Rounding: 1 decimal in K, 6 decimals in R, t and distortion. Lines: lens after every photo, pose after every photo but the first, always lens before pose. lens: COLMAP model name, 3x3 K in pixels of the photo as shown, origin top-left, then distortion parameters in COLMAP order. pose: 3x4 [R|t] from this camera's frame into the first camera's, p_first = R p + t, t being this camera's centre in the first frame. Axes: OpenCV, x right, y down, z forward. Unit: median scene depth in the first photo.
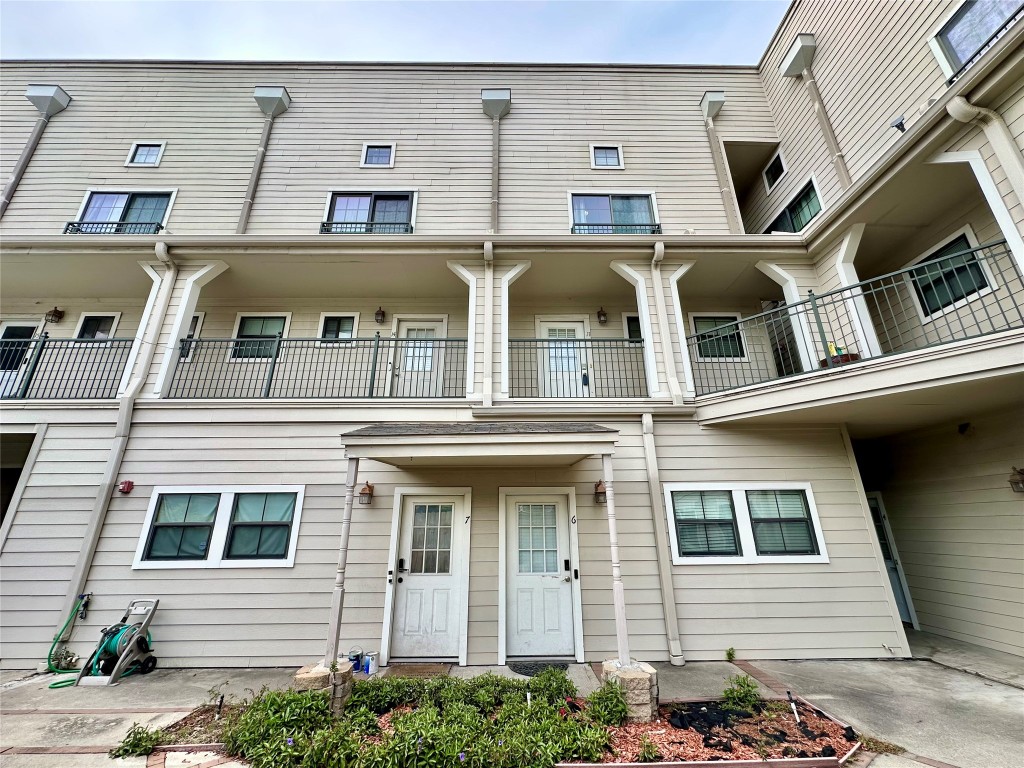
lens RADIAL K [[407.3, 0, 512.3], [0, 407.3, 384.7], [0, 0, 1]] dist [-0.002209, -0.000144]
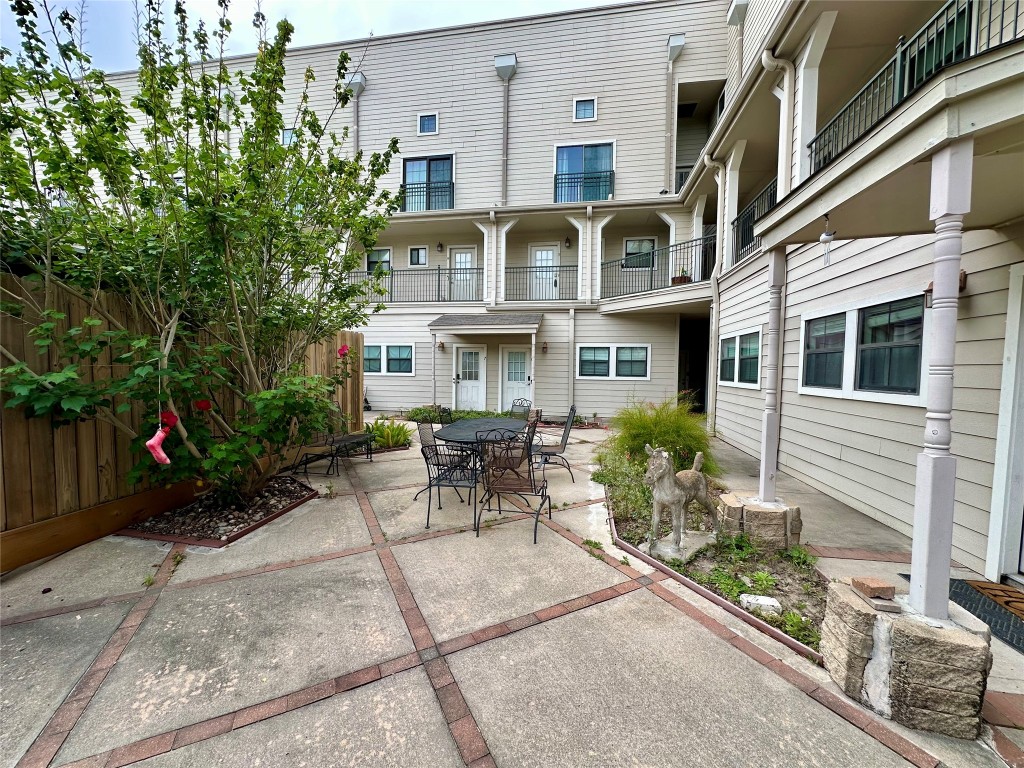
lens RADIAL K [[407.3, 0, 515.2], [0, 407.3, 381.6], [0, 0, 1]] dist [-0.002209, -0.000144]
pose [[0.983177, 0.026976, -0.180652, 0.418431], [0.040058, 0.933111, 0.357351, -0.310789], [0.178208, -0.358576, 0.916333, -0.968646]]
